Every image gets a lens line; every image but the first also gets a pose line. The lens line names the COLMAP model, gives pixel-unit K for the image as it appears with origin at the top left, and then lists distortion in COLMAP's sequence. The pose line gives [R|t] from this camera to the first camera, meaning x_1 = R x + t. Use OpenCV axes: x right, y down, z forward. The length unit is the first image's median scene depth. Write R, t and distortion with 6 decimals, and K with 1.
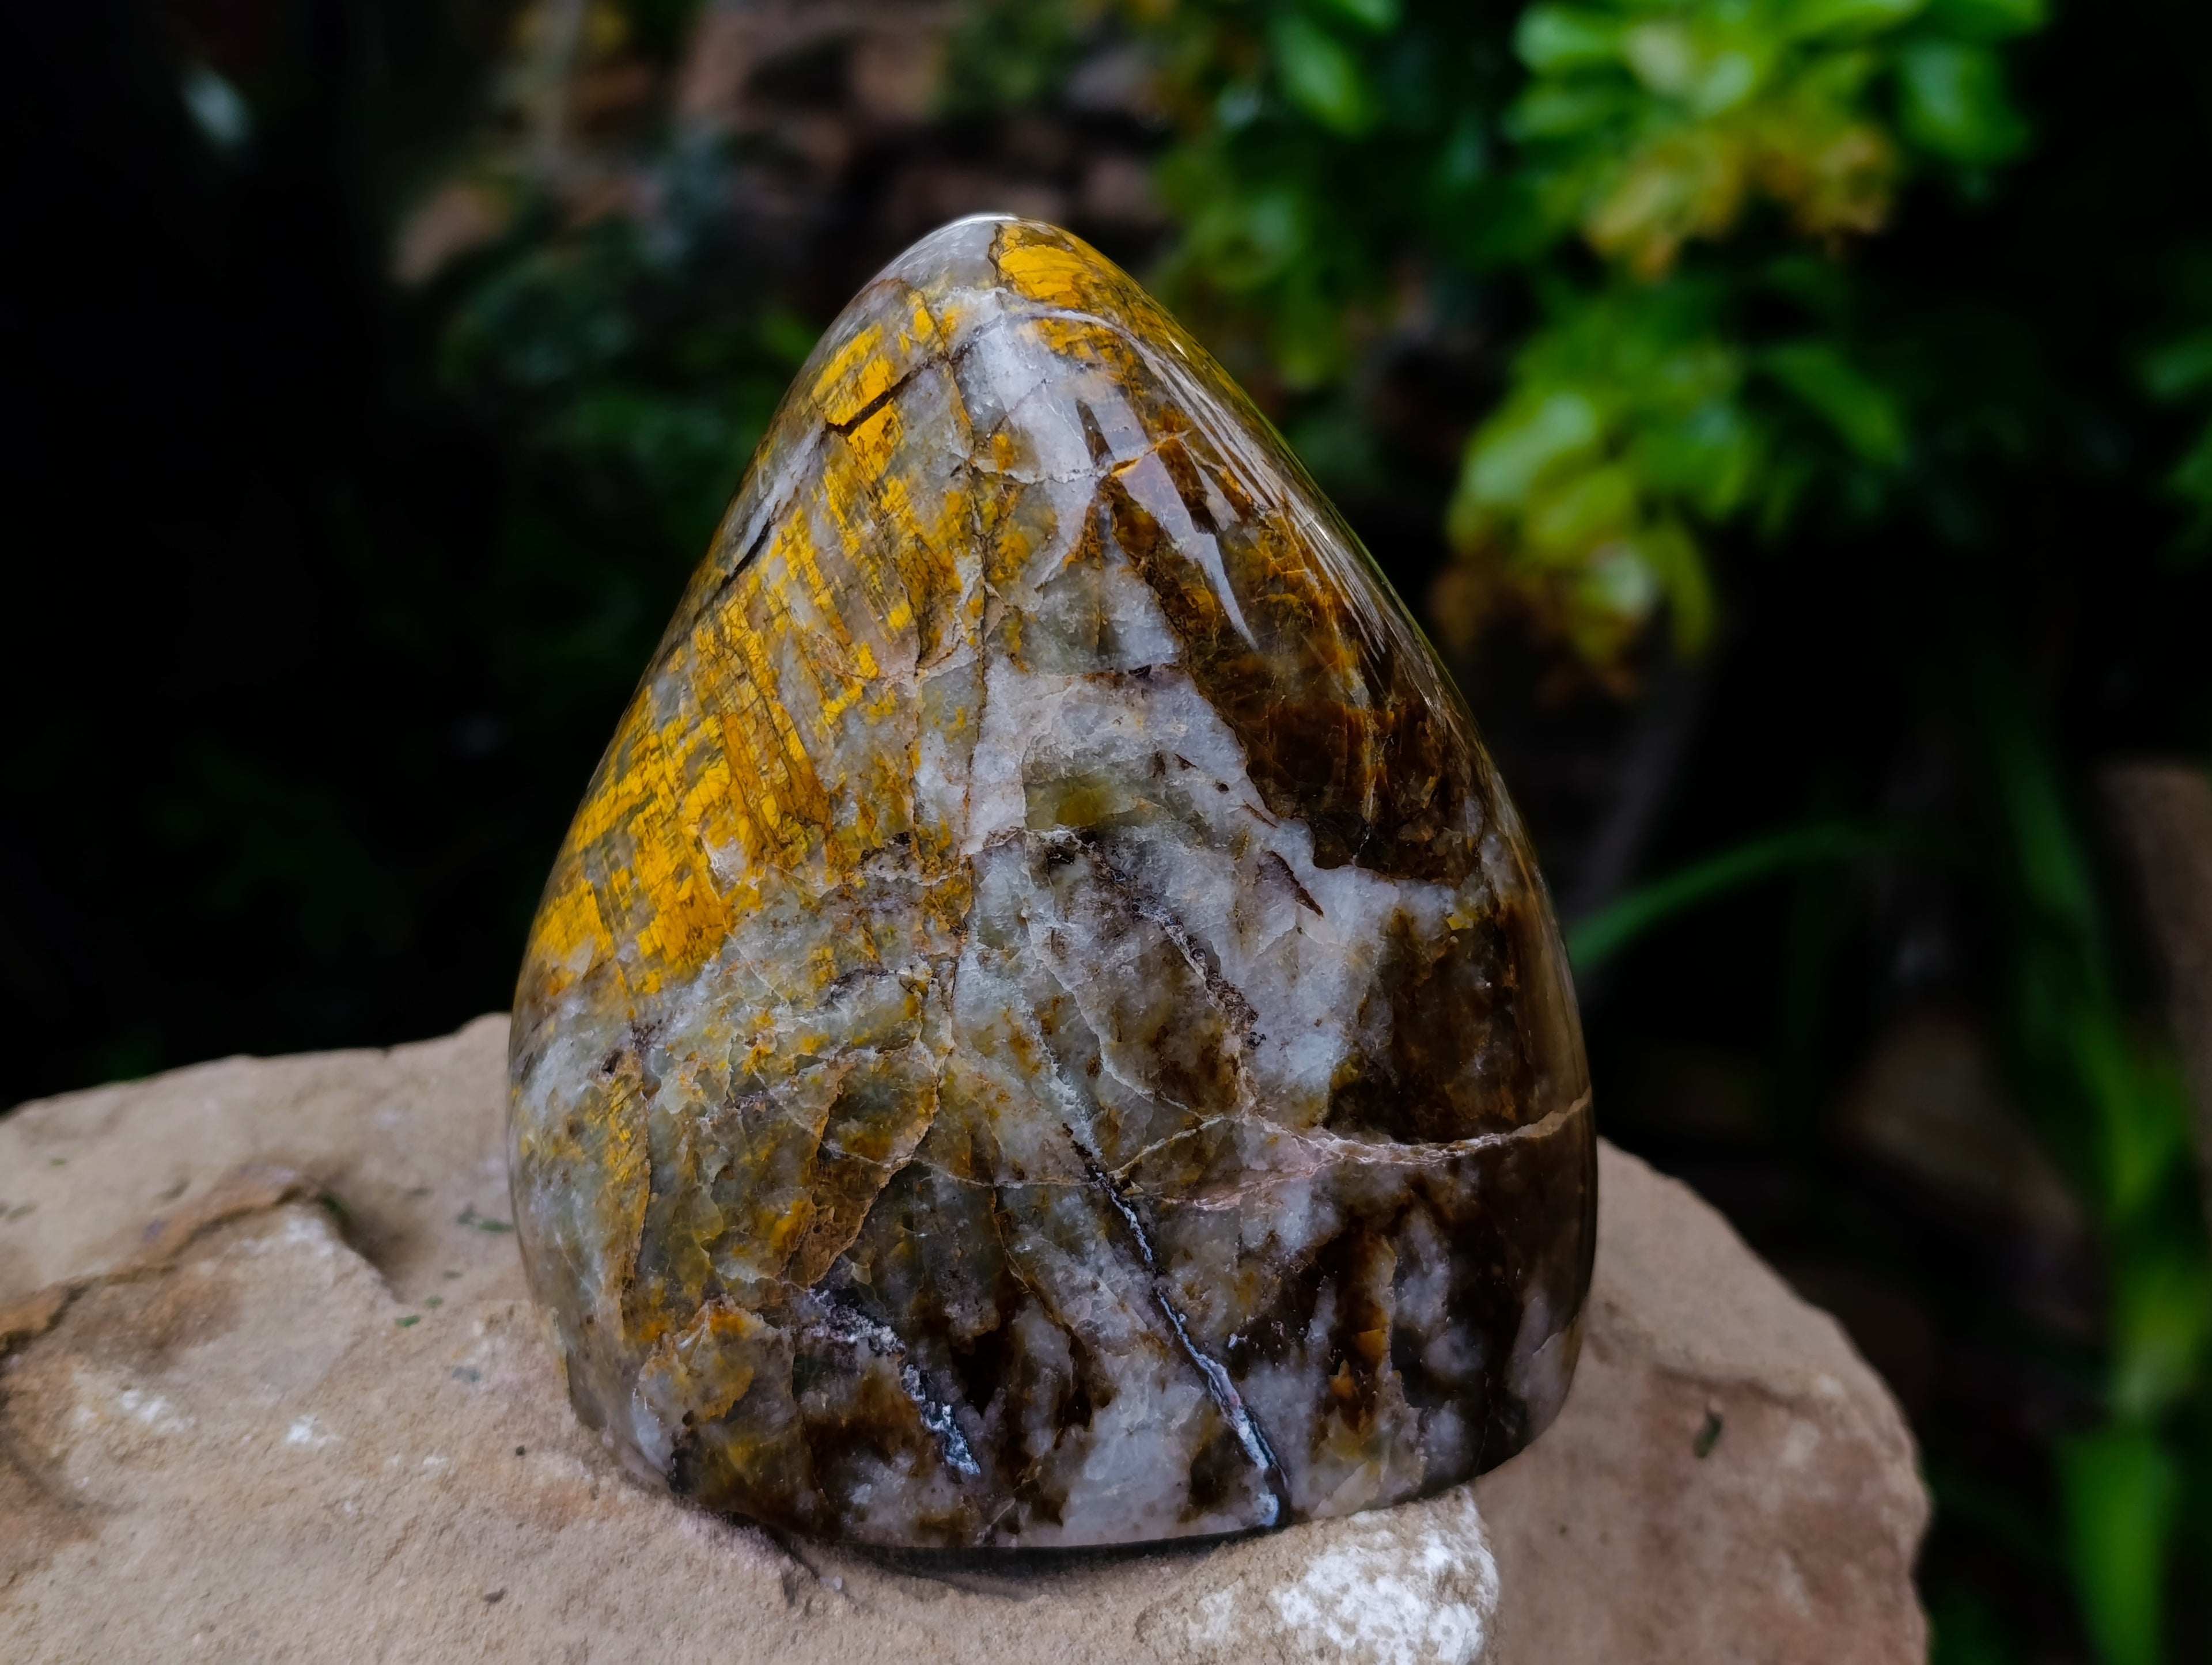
lens RADIAL K [[3205.9, 0, 1110.4], [0, 3205.9, 811.8], [0, 0, 1]] dist [0.310220, -1.769245]
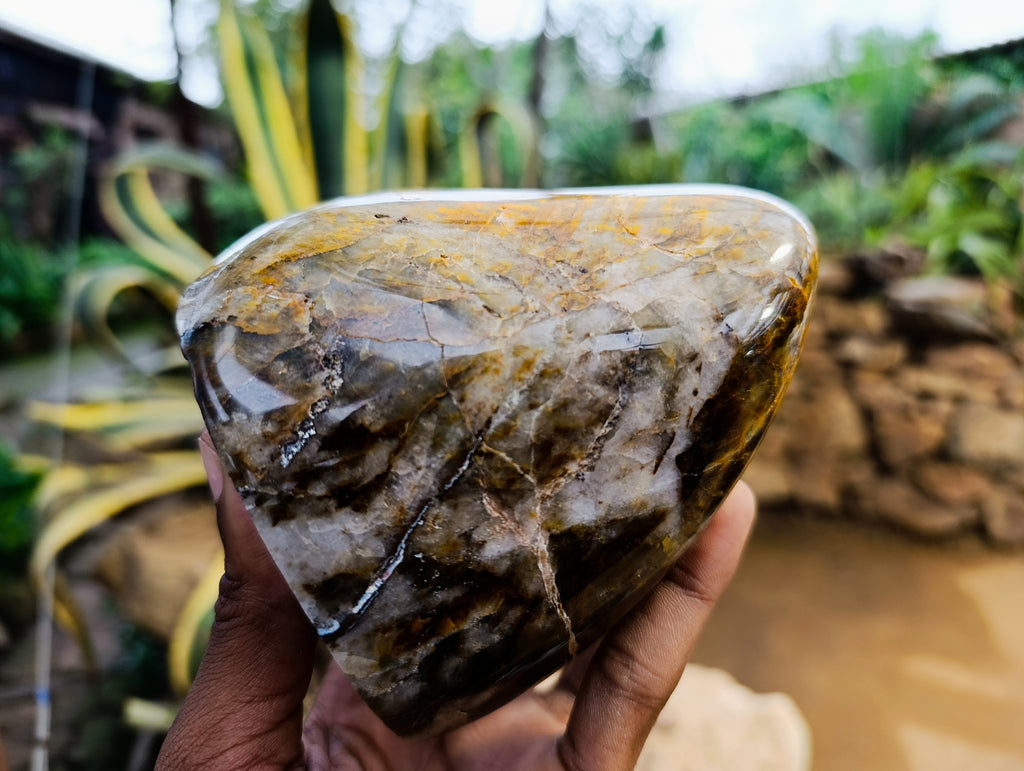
lens RADIAL K [[751.0, 0, 527.4], [0, 751.0, 379.5], [0, 0, 1]] dist [-0.006727, -0.050507]
pose [[0.476419, 0.878526, -0.034886, -0.005222], [-0.801913, 0.417919, -0.426941, 0.260415], [-0.360500, 0.231379, 0.903606, 0.591357]]
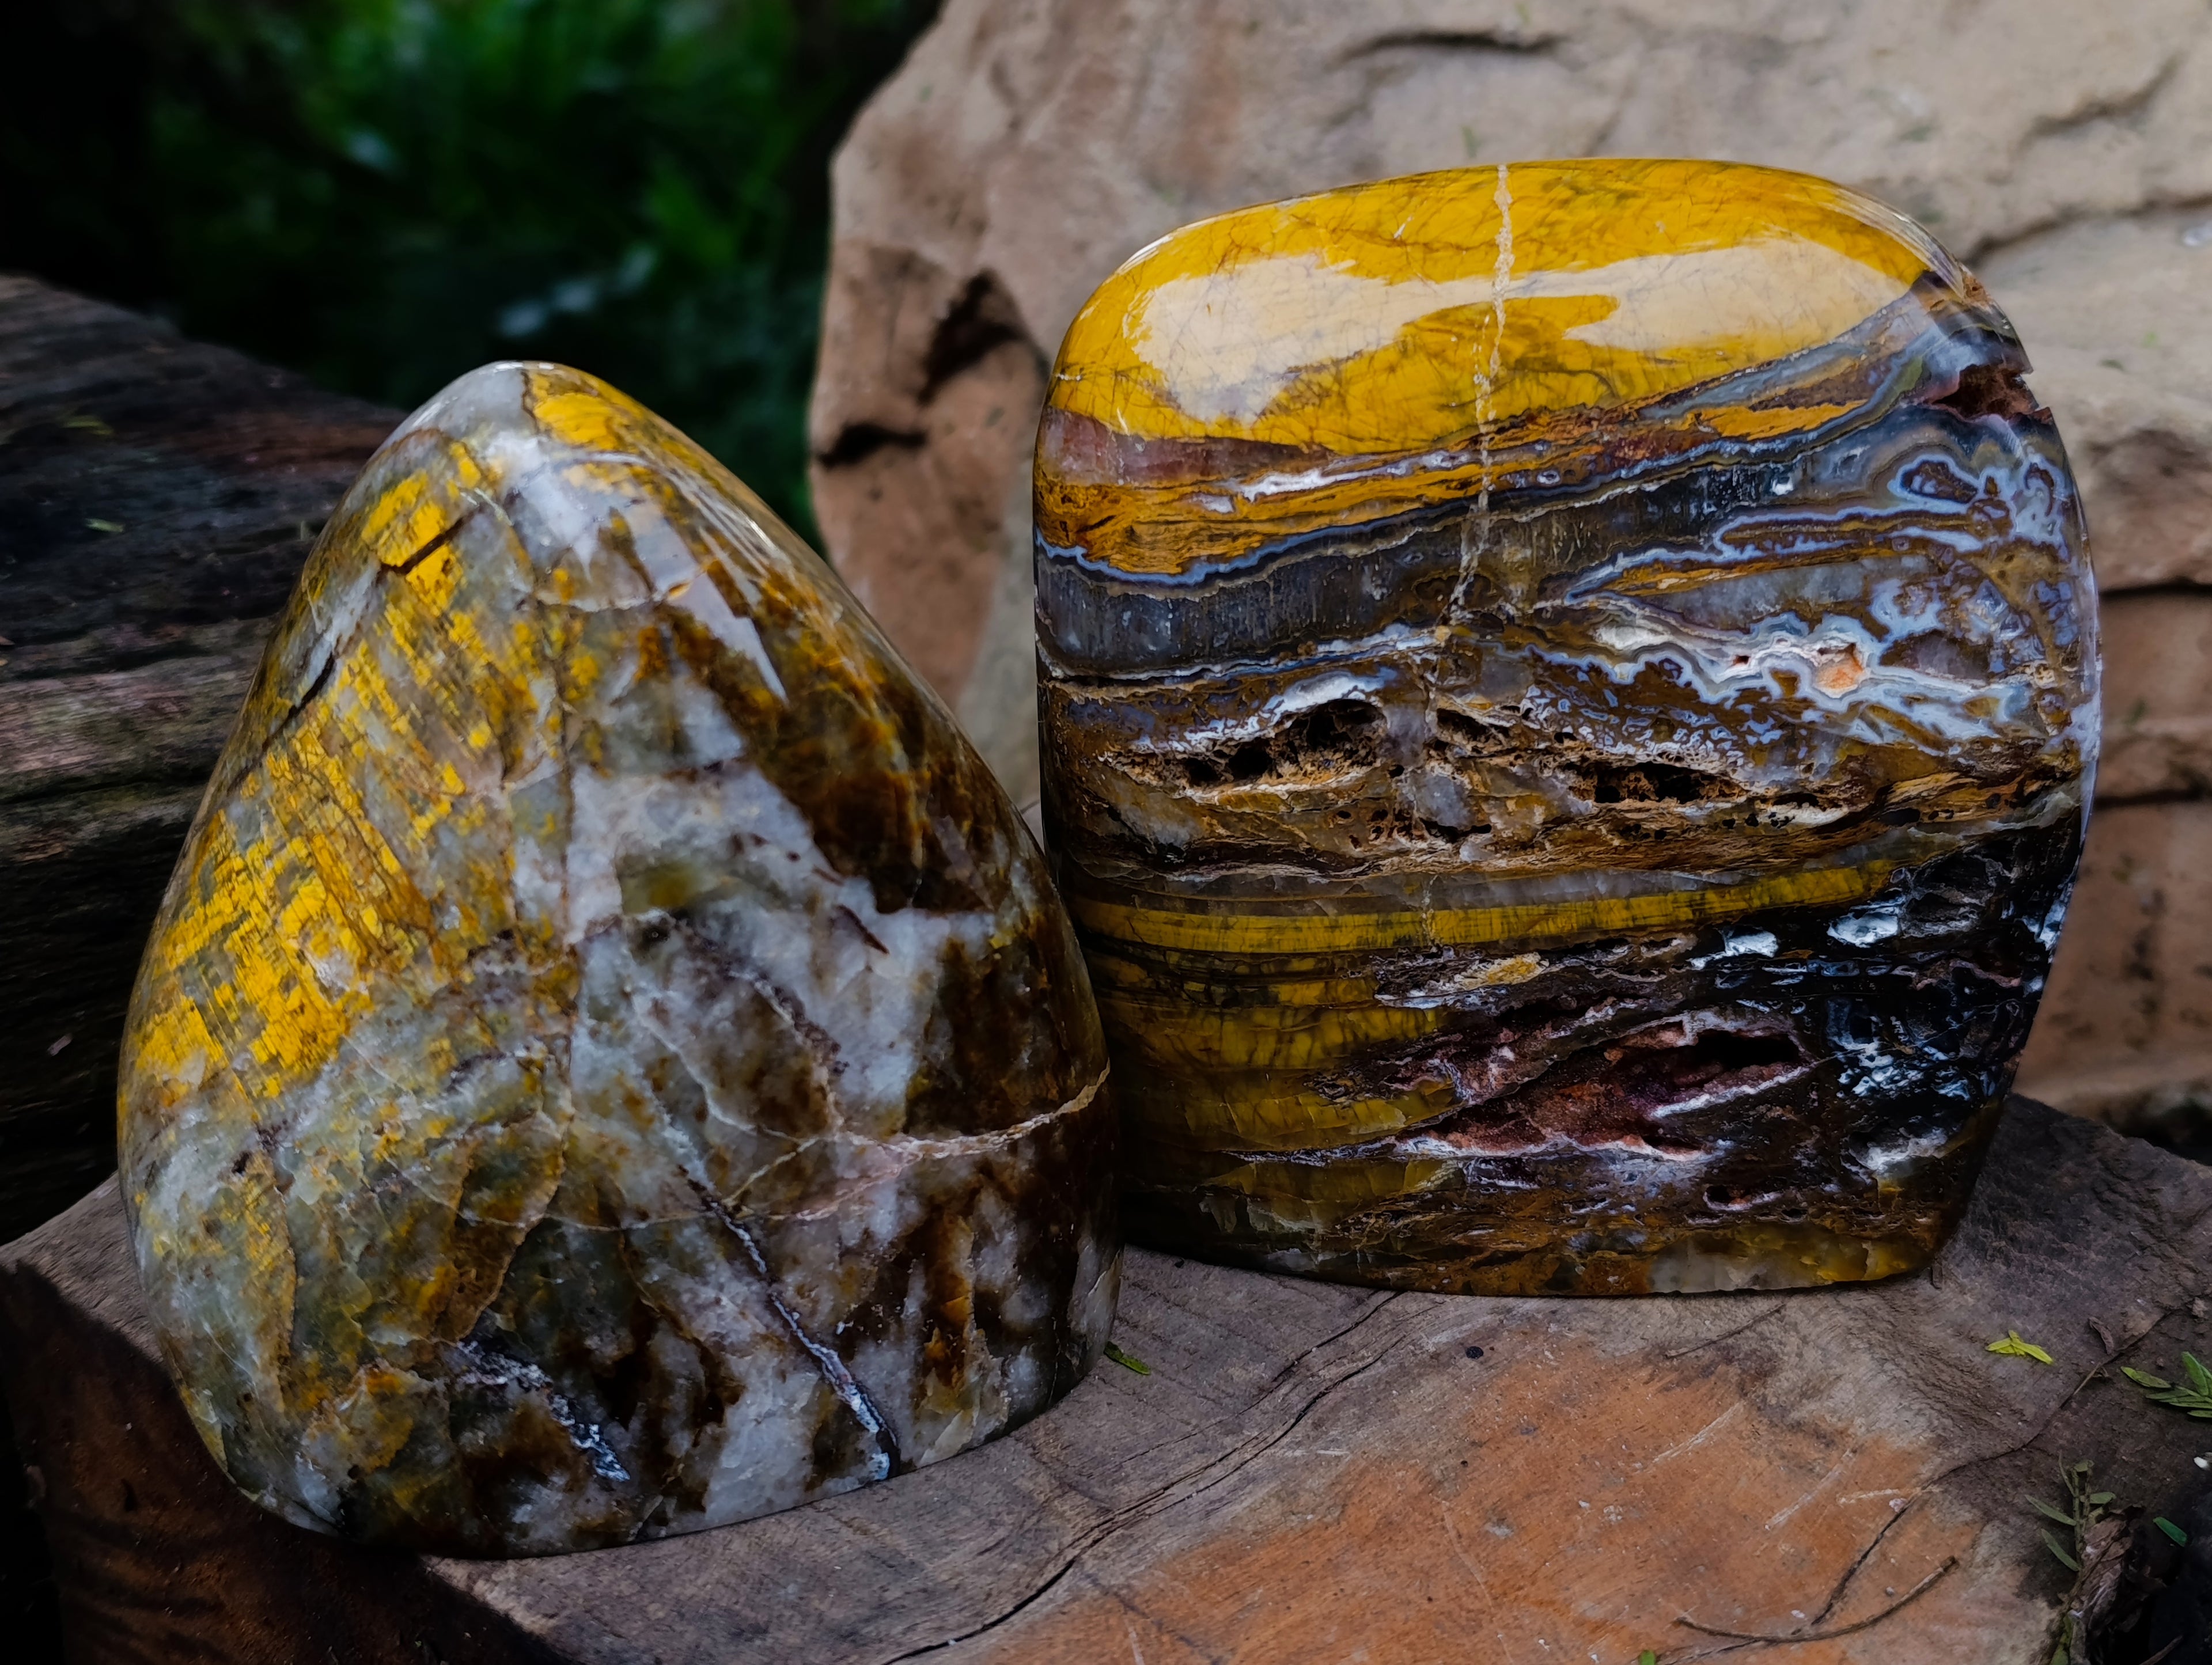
lens RADIAL K [[3205.9, 0, 1110.4], [0, 3205.9, 811.8], [0, 0, 1]] dist [0.310220, -1.769245]
pose [[0.970746, -0.118505, 0.208827, -0.088658], [0.109751, 0.992542, 0.053062, -0.068888], [-0.213557, -0.028591, 0.976512, -0.132772]]
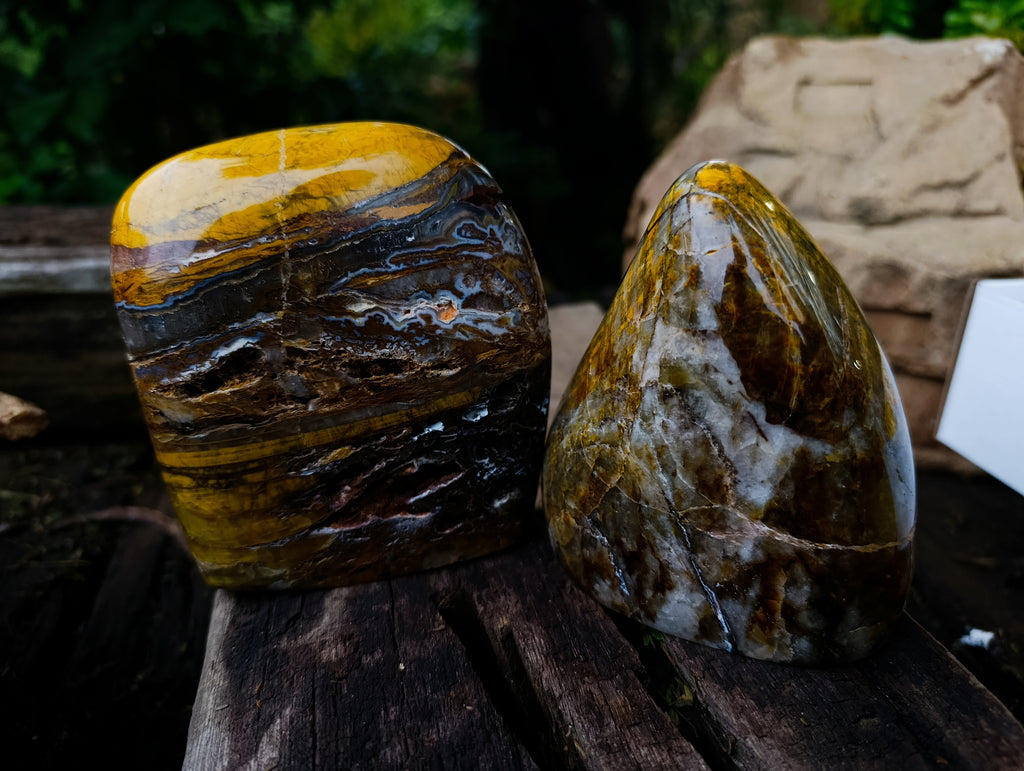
lens RADIAL K [[740.9, 0, 521.5], [0, 740.9, 381.8], [0, 0, 1]] dist [-0.010844, -0.044809]
pose [[0.789569, 0.215594, -0.574544, 0.233057], [-0.190826, 0.976096, 0.104031, -0.036330], [0.583238, 0.027499, 0.811836, 0.407547]]
